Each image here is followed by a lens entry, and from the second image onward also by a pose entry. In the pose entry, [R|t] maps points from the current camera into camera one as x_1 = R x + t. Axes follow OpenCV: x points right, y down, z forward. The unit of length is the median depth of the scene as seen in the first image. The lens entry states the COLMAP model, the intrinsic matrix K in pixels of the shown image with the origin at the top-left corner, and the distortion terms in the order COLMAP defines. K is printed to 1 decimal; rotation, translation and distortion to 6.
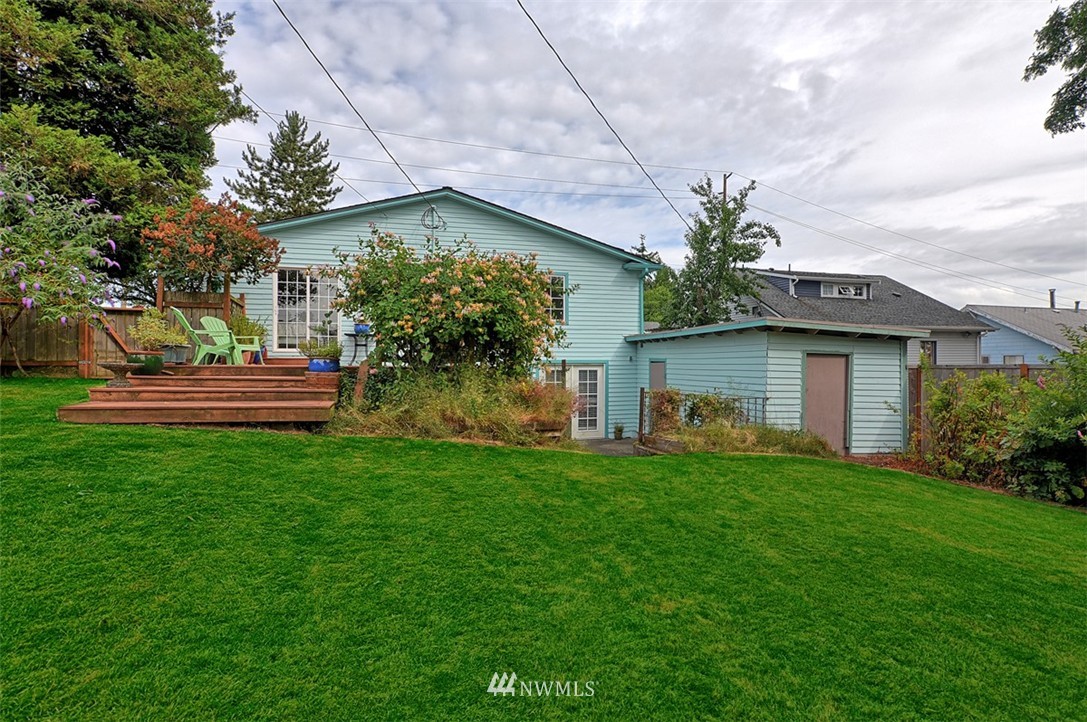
lens RADIAL K [[533.3, 0, 554.9], [0, 533.3, 355.9], [0, 0, 1]] dist [-0.017577, 0.024167]
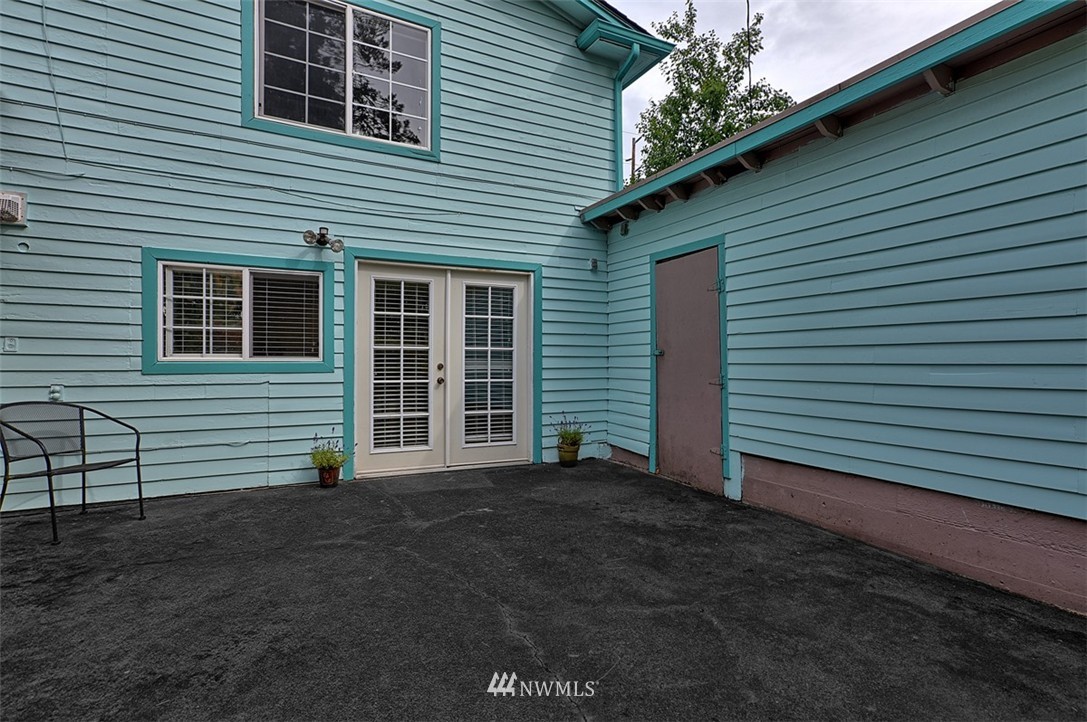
lens RADIAL K [[533.3, 0, 547.9], [0, 533.3, 353.0], [0, 0, 1]] dist [-0.017577, 0.024167]
pose [[0.980914, 0.008301, 0.194263, 0.028688], [-0.009090, 0.999954, 0.003170, 0.072904], [-0.194228, -0.004875, 0.980944, 0.615751]]
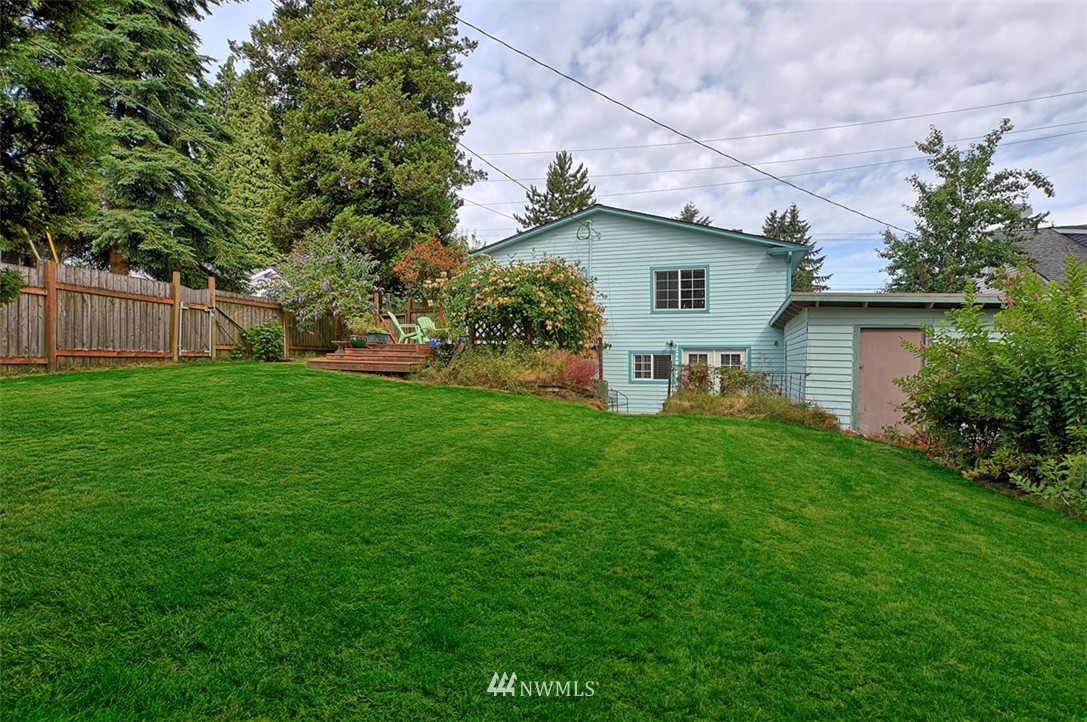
lens RADIAL K [[533.3, 0, 563.1], [0, 533.3, 365.2], [0, 0, 1]] dist [-0.017577, 0.024167]
pose [[0.820062, 0.006163, -0.572242, 0.394903], [0.002997, 0.999882, 0.015063, 0.031177], [0.572267, -0.014068, 0.819947, -0.050220]]
